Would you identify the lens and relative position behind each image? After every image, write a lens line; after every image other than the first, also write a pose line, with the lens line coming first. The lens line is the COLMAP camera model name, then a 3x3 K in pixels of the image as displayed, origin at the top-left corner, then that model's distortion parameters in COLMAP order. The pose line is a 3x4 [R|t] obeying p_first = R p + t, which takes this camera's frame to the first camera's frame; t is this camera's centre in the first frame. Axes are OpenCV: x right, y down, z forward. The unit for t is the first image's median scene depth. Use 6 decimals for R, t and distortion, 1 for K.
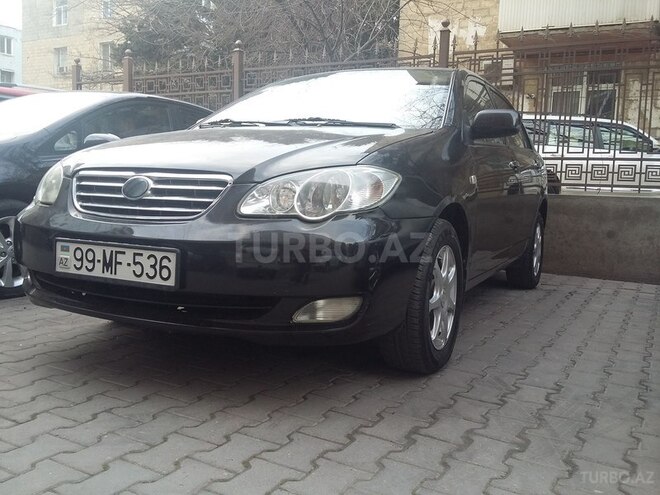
lens RADIAL K [[590.2, 0, 325.8], [0, 590.2, 250.6], [0, 0, 1]] dist [-0.000282, -0.025937]
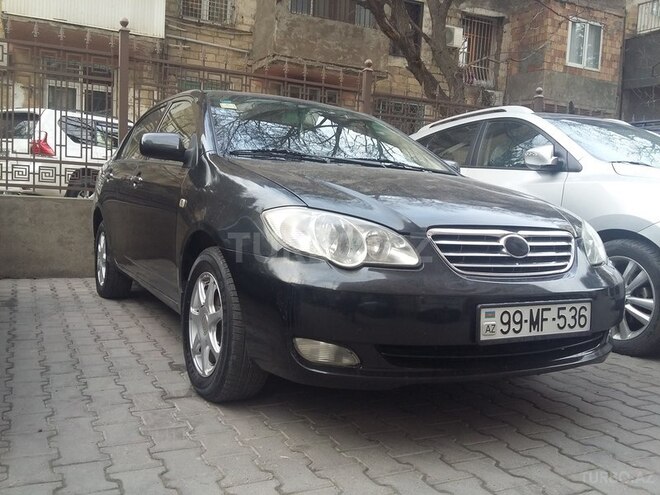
lens RADIAL K [[590.2, 0, 325.6], [0, 590.2, 244.7], [0, 0, 1]] dist [-0.000282, -0.025937]
pose [[0.606058, -0.064922, 0.792767, -1.400511], [0.058870, 0.997591, 0.036690, -0.172873], [-0.793239, 0.024434, 0.608420, 0.650877]]
